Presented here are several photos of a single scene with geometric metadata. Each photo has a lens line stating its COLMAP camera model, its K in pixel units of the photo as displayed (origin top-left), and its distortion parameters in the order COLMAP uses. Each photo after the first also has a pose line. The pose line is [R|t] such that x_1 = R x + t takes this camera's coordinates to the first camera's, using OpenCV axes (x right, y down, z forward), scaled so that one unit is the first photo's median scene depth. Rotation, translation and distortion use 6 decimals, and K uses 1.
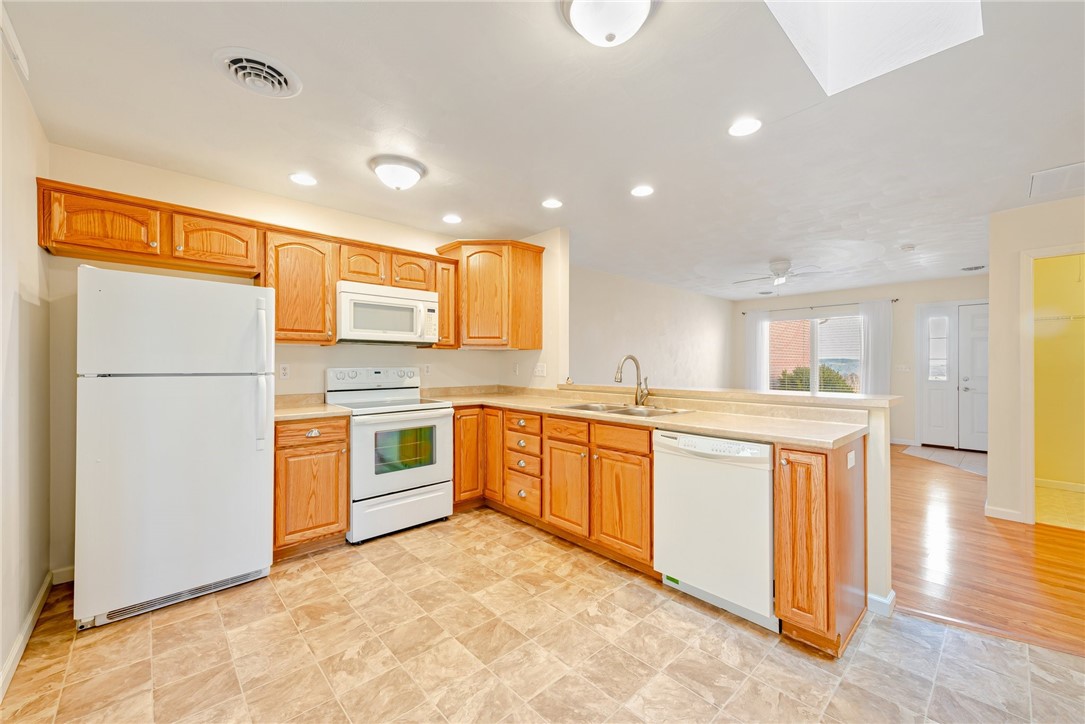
lens RADIAL K [[428.8, 0, 550.0], [0, 428.8, 363.9], [0, 0, 1]] dist [0.013797, -0.001731]
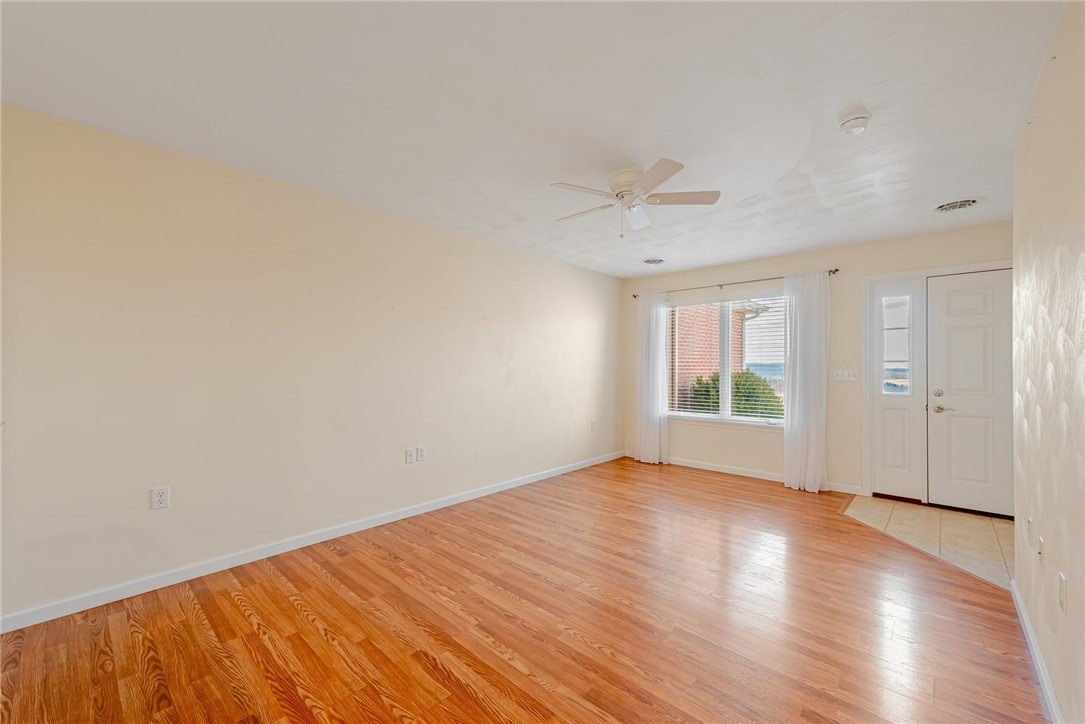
lens RADIAL K [[428.8, 0, 549.3], [0, 428.8, 363.4], [0, 0, 1]] dist [0.013797, -0.001731]
pose [[0.996394, 0.004571, 0.084728, 0.607268], [-0.003824, 0.999952, -0.008969, -0.001534], [-0.084765, 0.008613, 0.996364, 0.747432]]
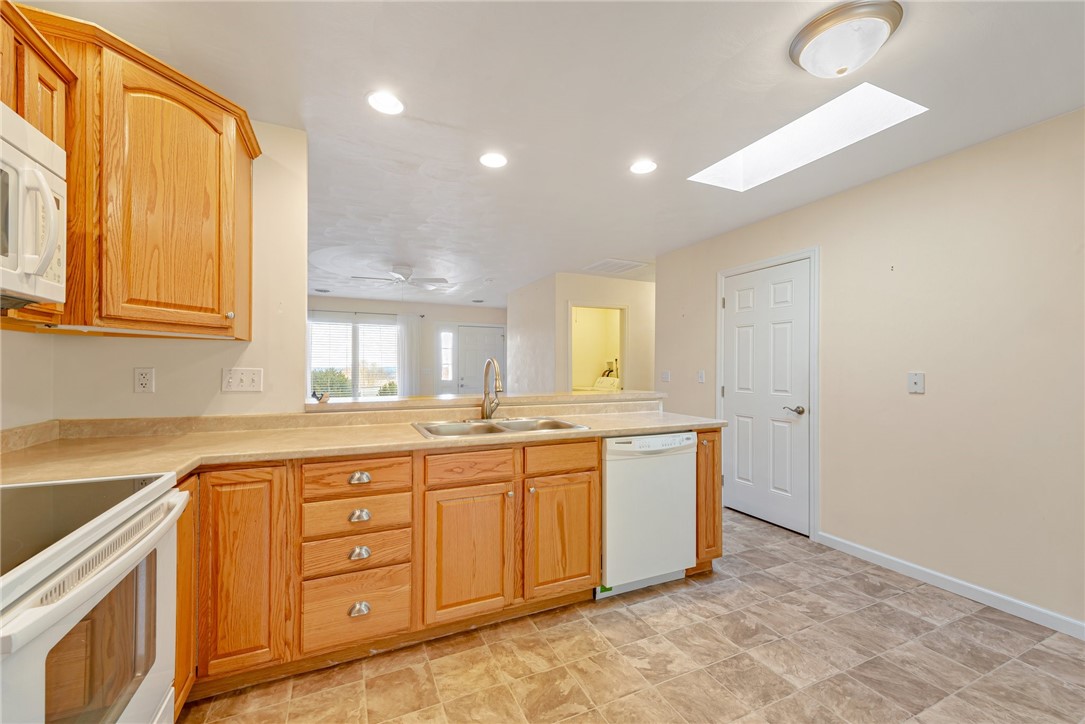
lens RADIAL K [[428.8, 0, 536.8], [0, 428.8, 367.8], [0, 0, 1]] dist [0.013797, -0.001731]
pose [[0.320984, 0.001405, 0.947084, -0.485276], [0.000834, 0.999998, -0.001766, -0.000211], [-0.947084, 0.001356, 0.320982, 0.586752]]
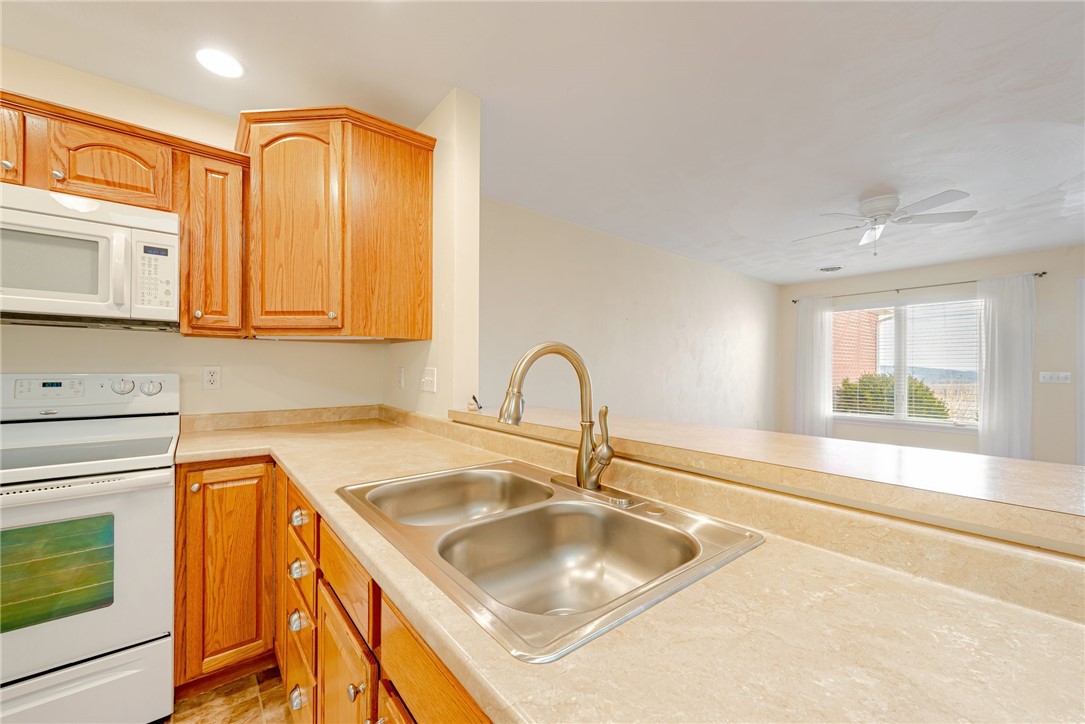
lens RADIAL K [[428.8, 0, 551.6], [0, 428.8, 366.4], [0, 0, 1]] dist [0.013797, -0.001731]
pose [[0.998627, 0.005042, -0.052143, 0.178676], [-0.005352, 0.999969, -0.005802, 0.000047], [0.052112, 0.006073, 0.998623, 0.585564]]
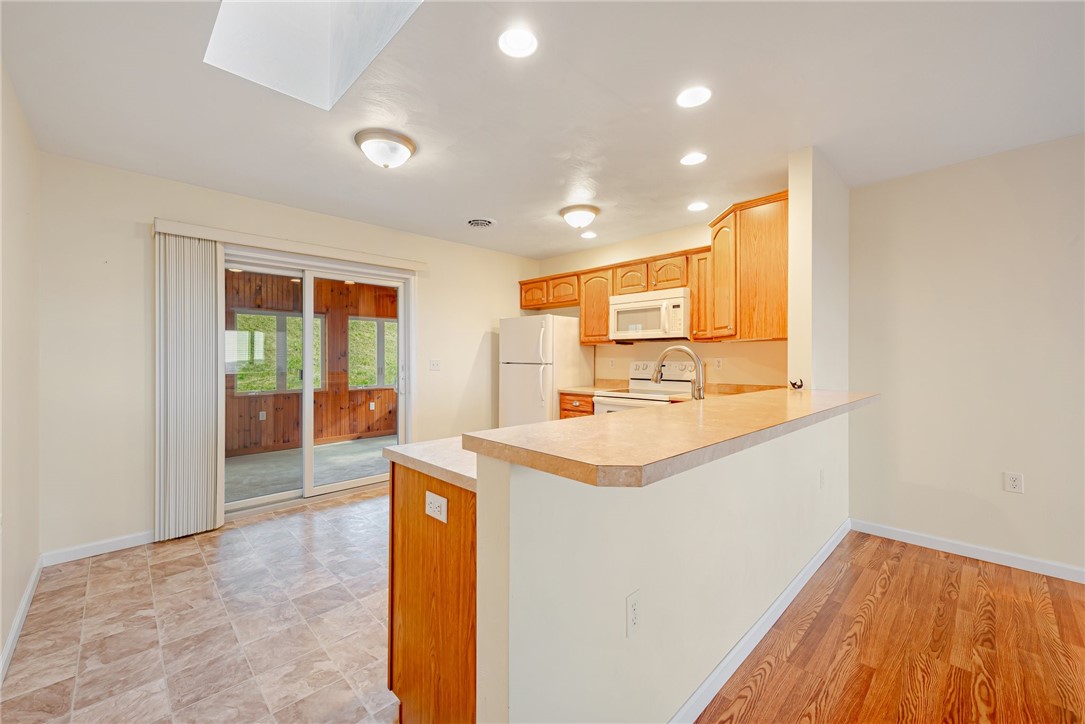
lens RADIAL K [[428.8, 0, 526.6], [0, 428.8, 358.6], [0, 0, 1]] dist [0.013797, -0.001731]
pose [[0.004306, 0.006088, -0.999972, 0.786599], [0.003550, 0.999975, 0.006104, -0.006900], [0.999984, -0.003576, 0.004285, 0.664713]]
